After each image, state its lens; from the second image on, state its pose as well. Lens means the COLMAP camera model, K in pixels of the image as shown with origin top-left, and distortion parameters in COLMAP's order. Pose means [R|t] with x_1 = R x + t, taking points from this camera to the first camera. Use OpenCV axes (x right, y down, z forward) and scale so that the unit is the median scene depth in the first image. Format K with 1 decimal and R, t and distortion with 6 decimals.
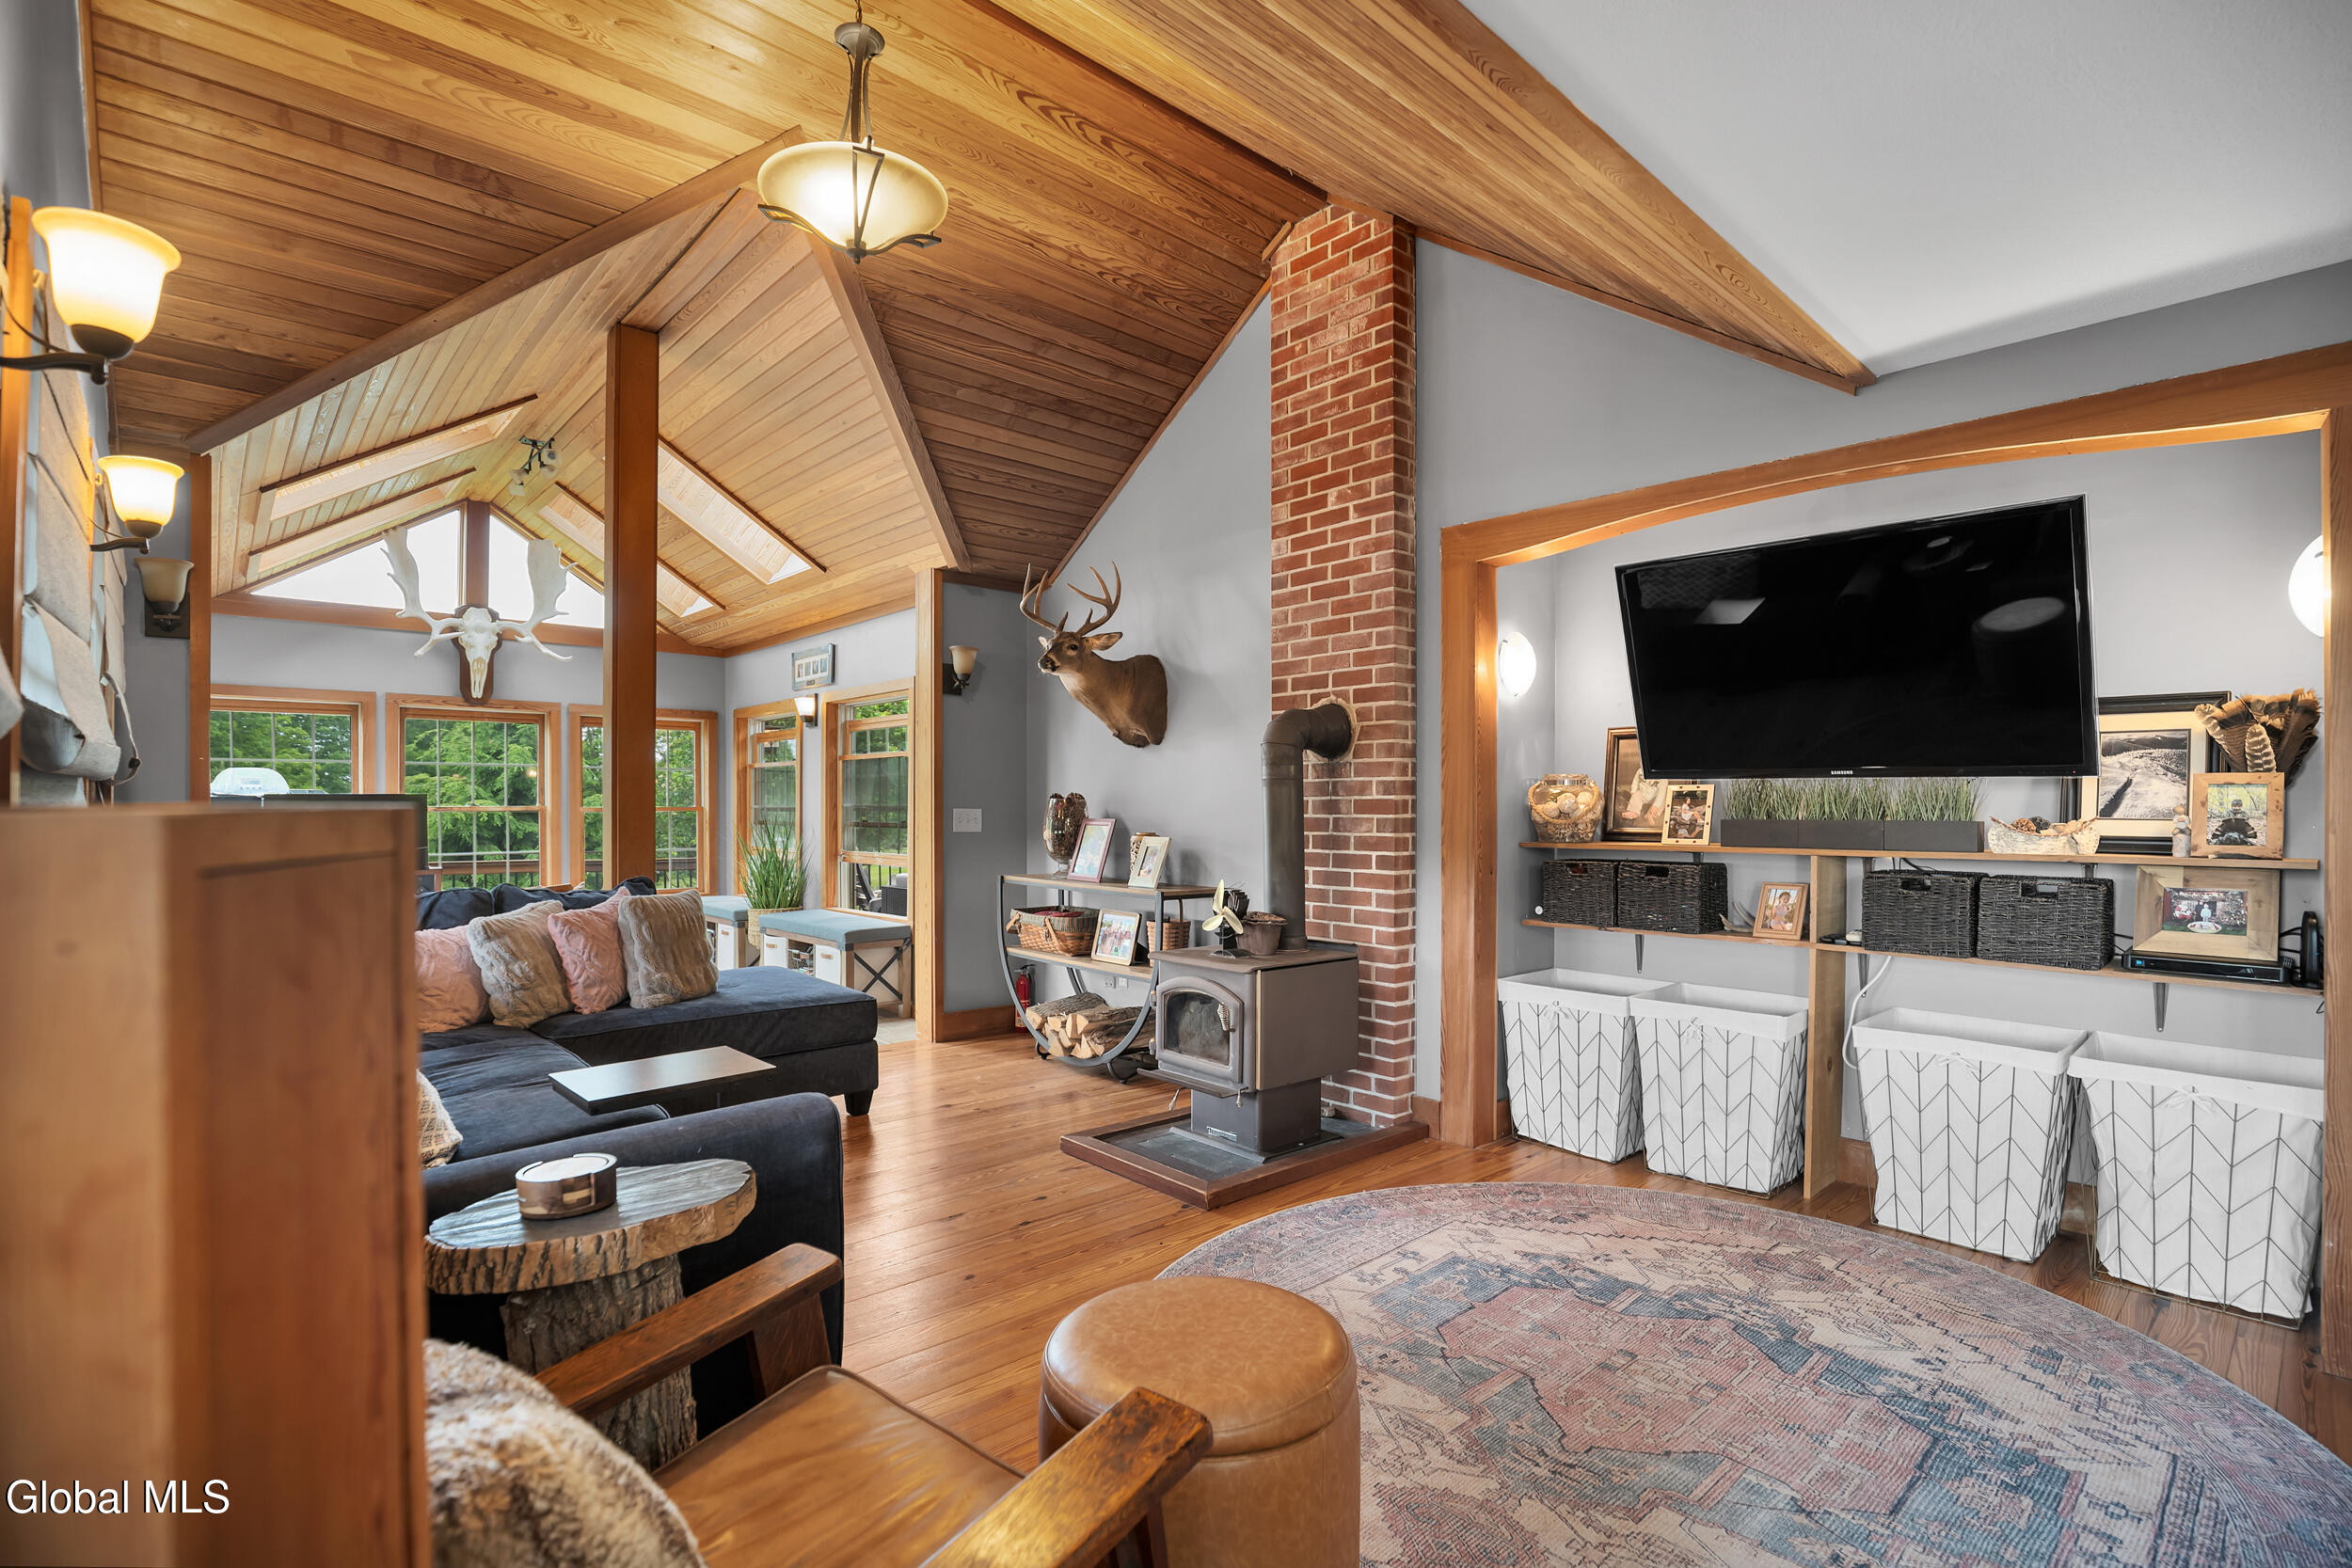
lens RADIAL K [[1100.0, 0, 1186.3], [0, 1100.0, 798.9], [0, 0, 1]] dist [-0.025975, 0.005792]
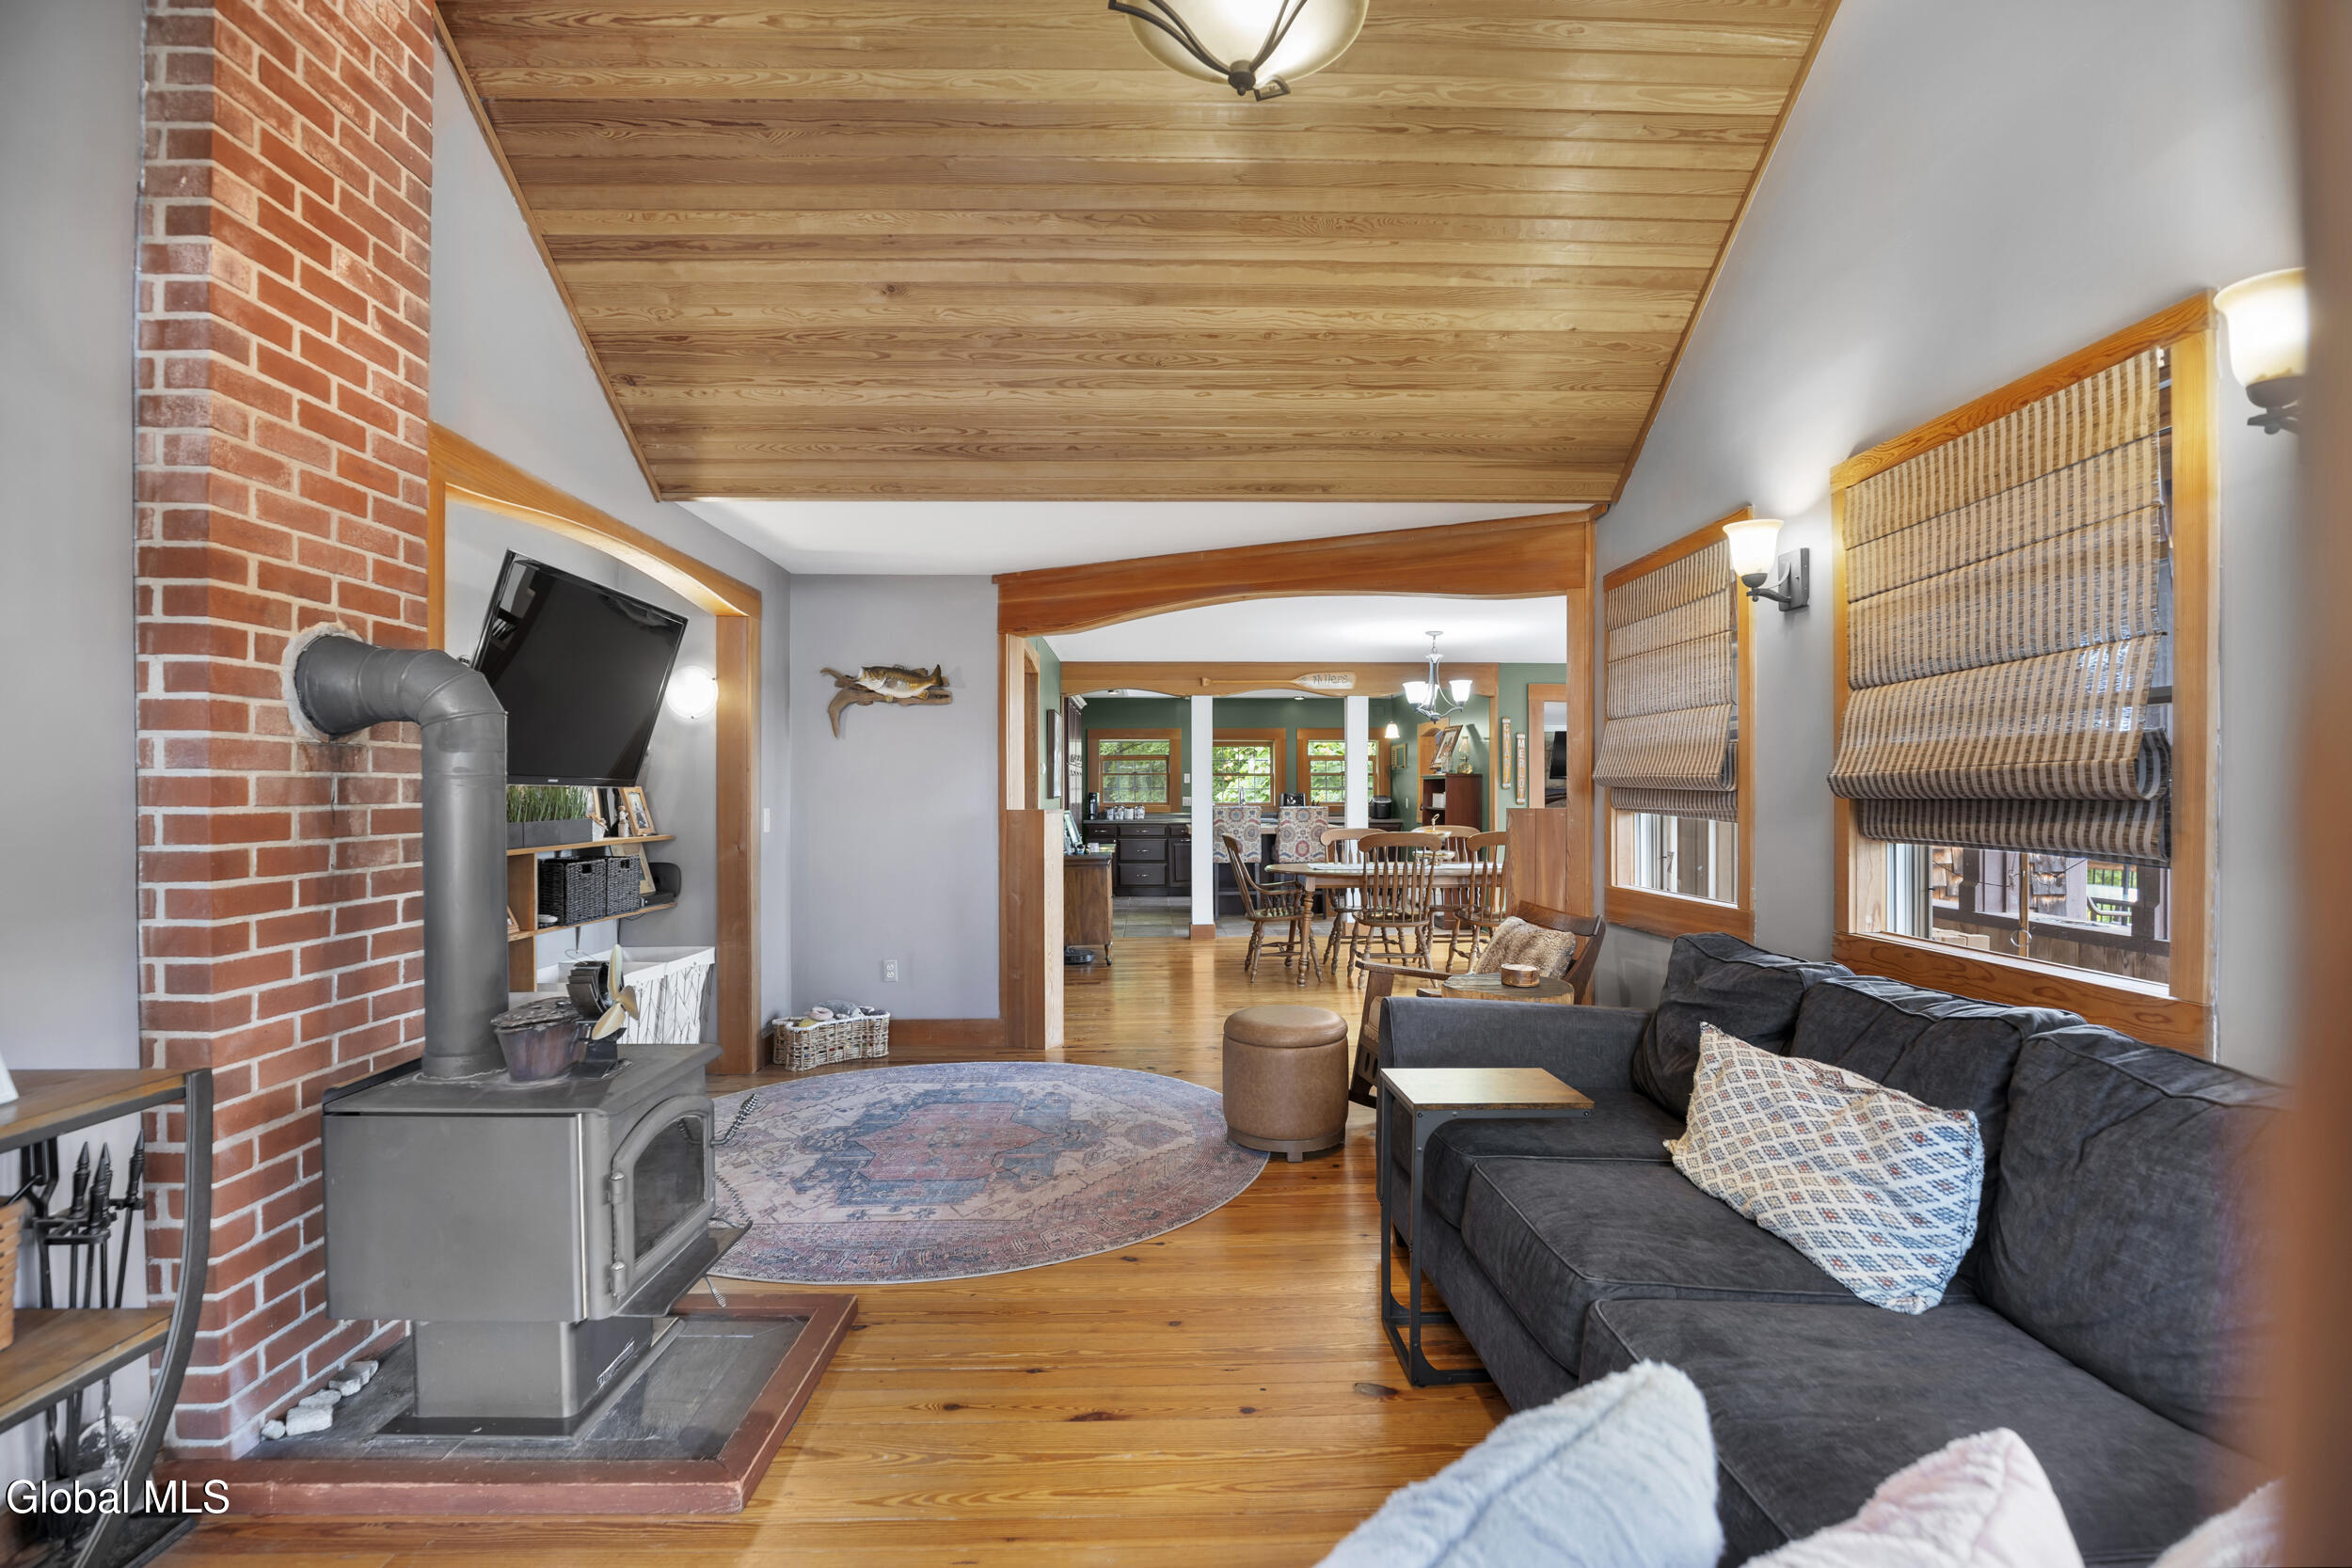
lens RADIAL K [[1100.0, 0, 1181.9], [0, 1100.0, 795.1], [0, 0, 1]] dist [-0.025975, 0.005792]
pose [[-0.755379, -0.000002, 0.655288, -0.552101], [-0.002099, 0.999995, -0.002416, -0.006911], [-0.655285, -0.003200, -0.755375, 1.157772]]
